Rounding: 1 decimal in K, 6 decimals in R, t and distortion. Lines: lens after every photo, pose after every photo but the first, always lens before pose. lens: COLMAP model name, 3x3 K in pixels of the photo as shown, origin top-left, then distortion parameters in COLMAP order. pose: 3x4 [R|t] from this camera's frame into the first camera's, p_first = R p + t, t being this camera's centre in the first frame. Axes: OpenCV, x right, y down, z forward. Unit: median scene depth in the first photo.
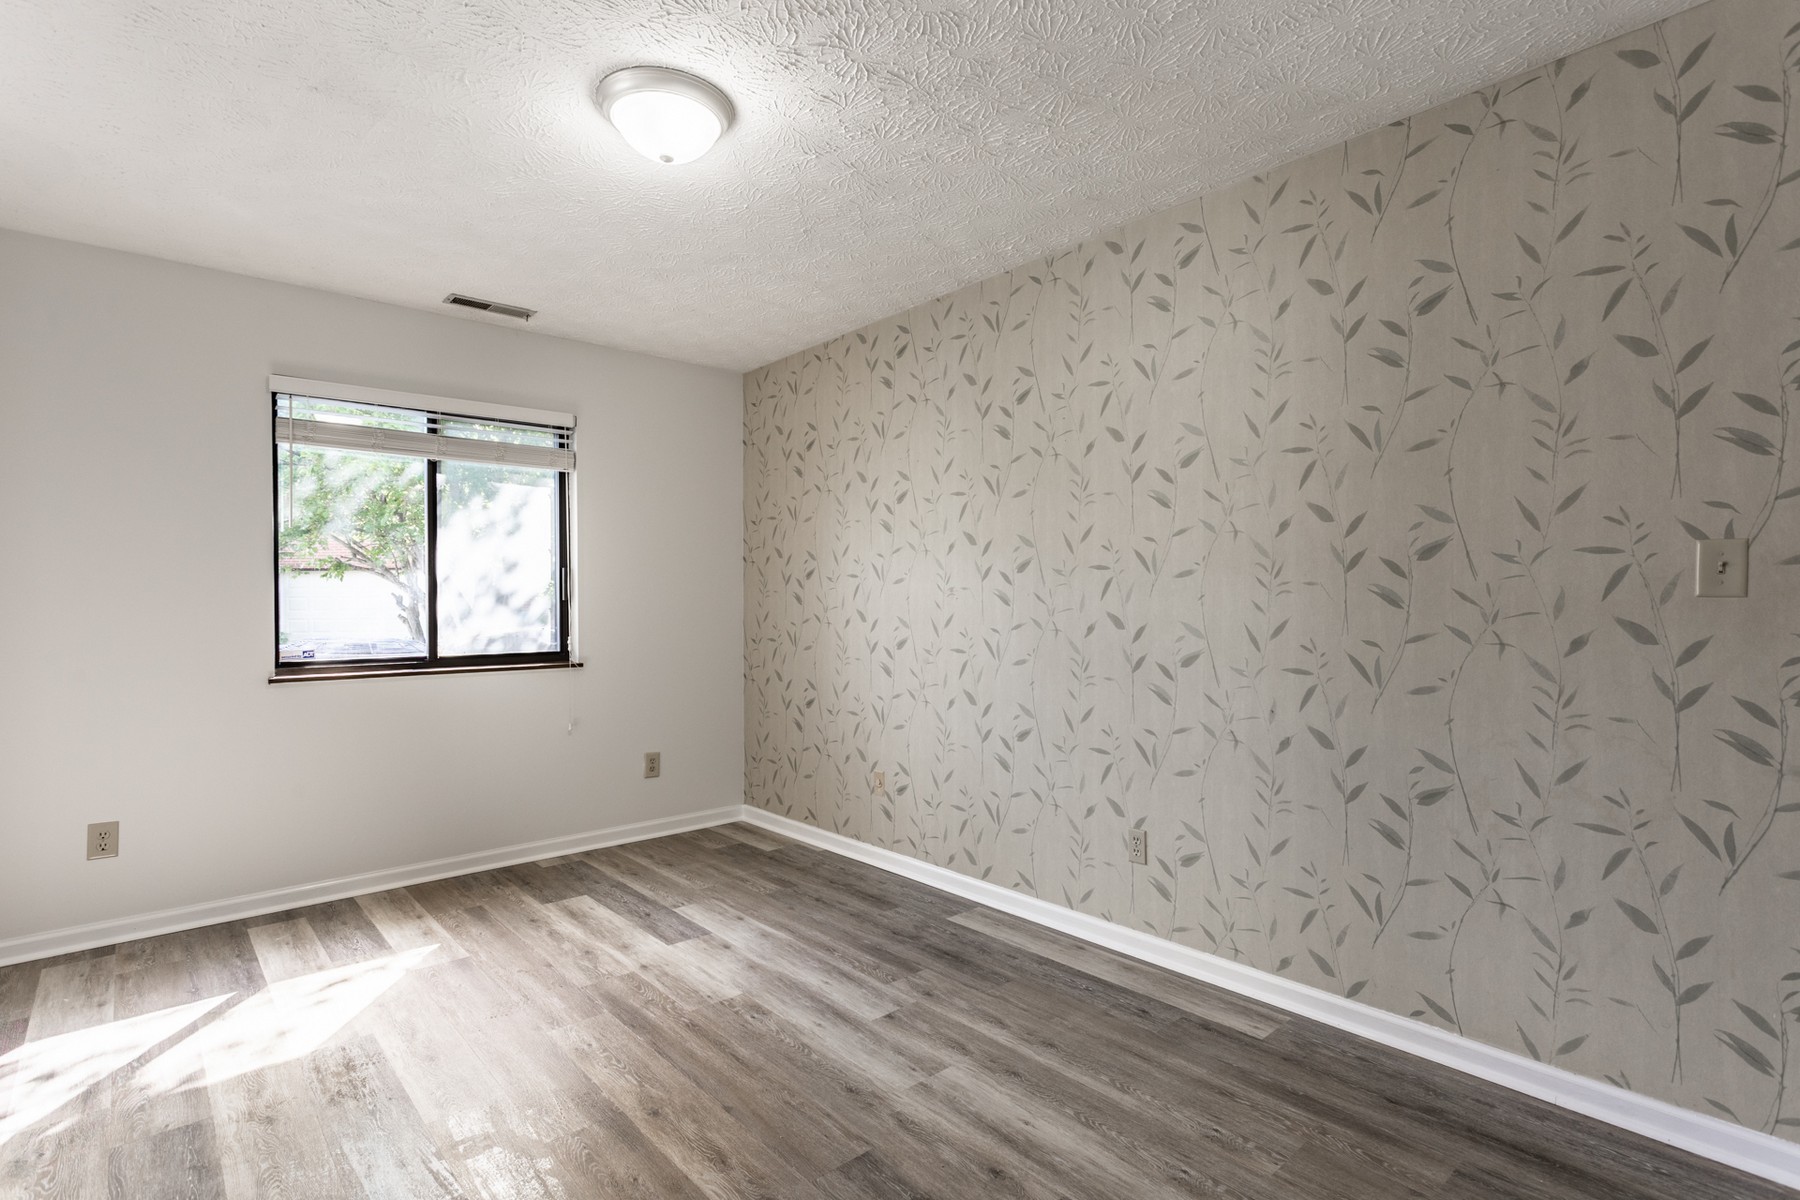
lens RADIAL K [[889.9, 0, 908.6], [0, 889.9, 586.8], [0, 0, 1]] dist [0.001625, 0.000512]
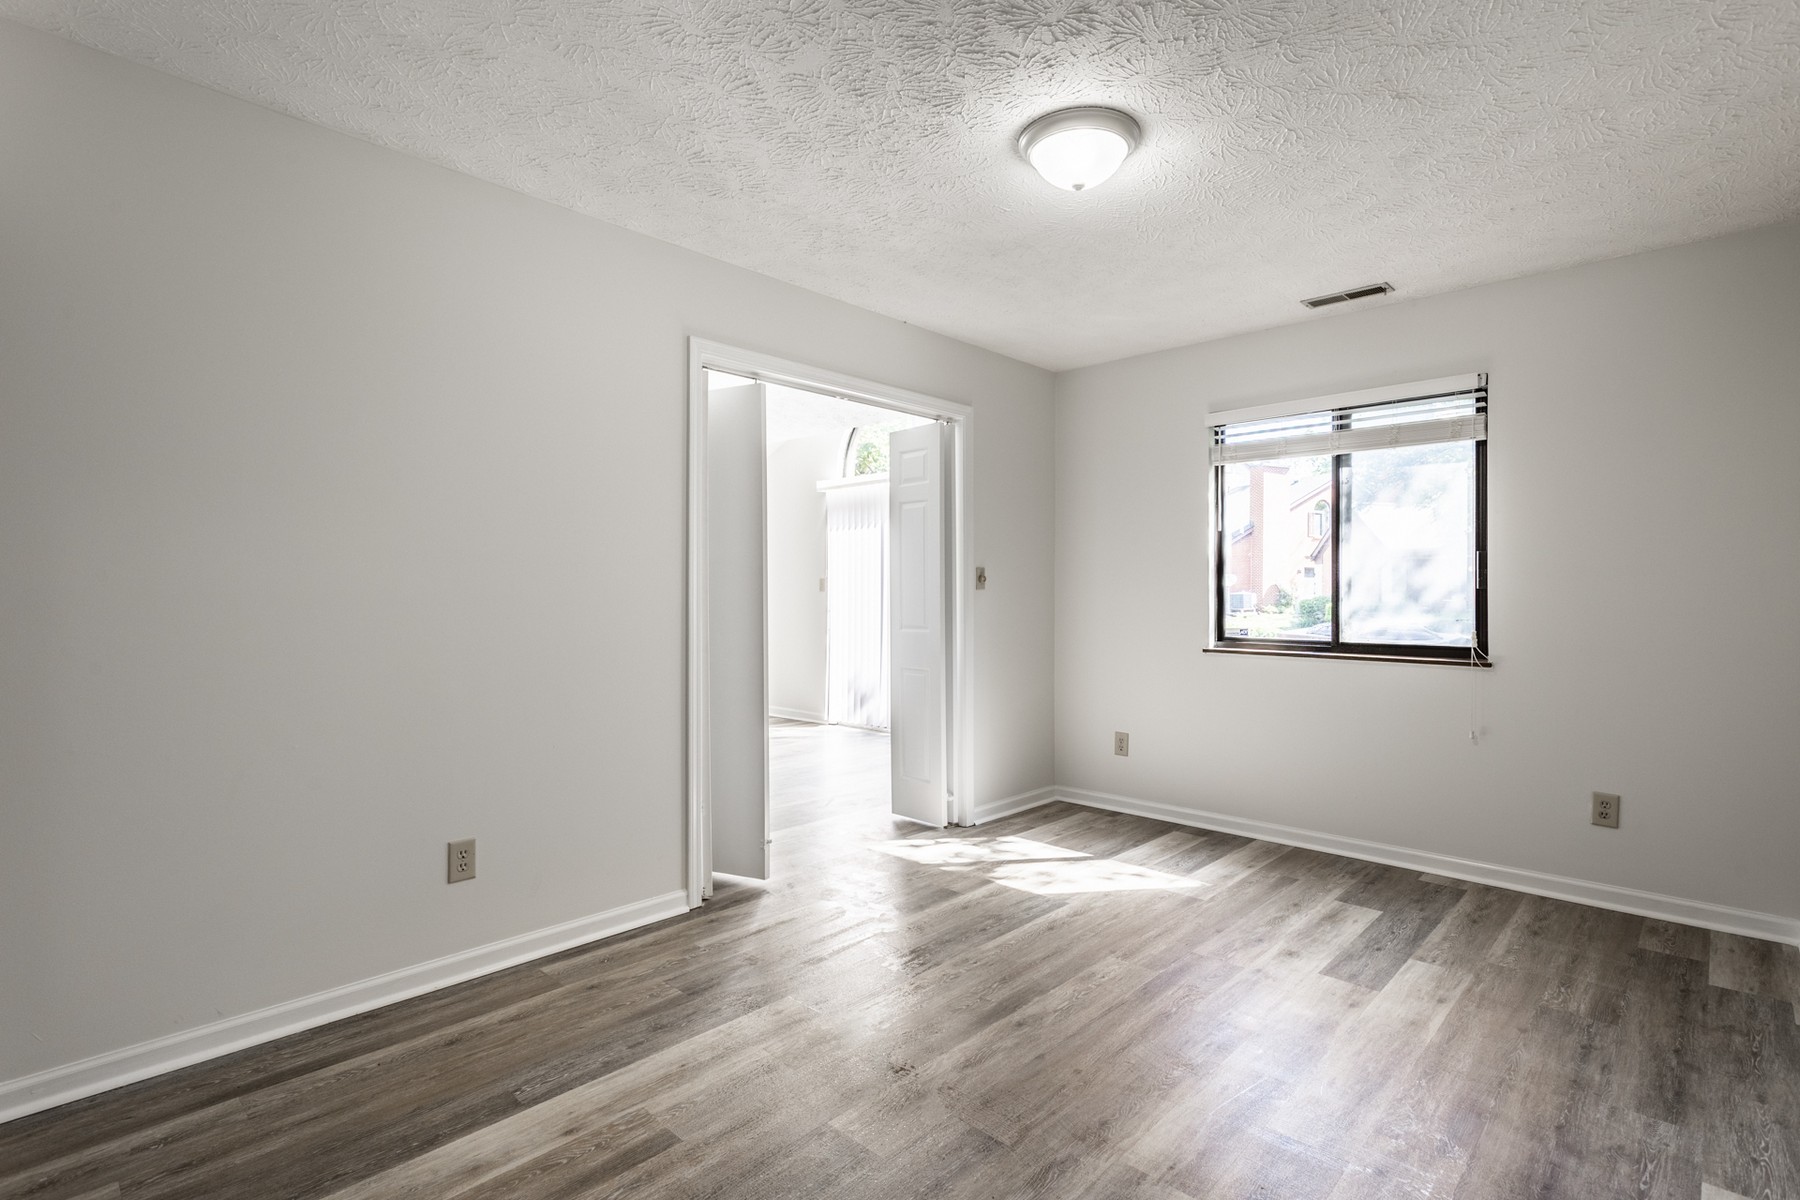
lens RADIAL K [[889.9, 0, 908.6], [0, 889.9, 586.8], [0, 0, 1]] dist [0.001625, 0.000512]
pose [[0.063692, 0.002107, -0.997967, 0.516451], [0.014160, 0.999895, 0.003015, 0.002768], [0.997869, -0.014323, 0.063656, 0.458670]]
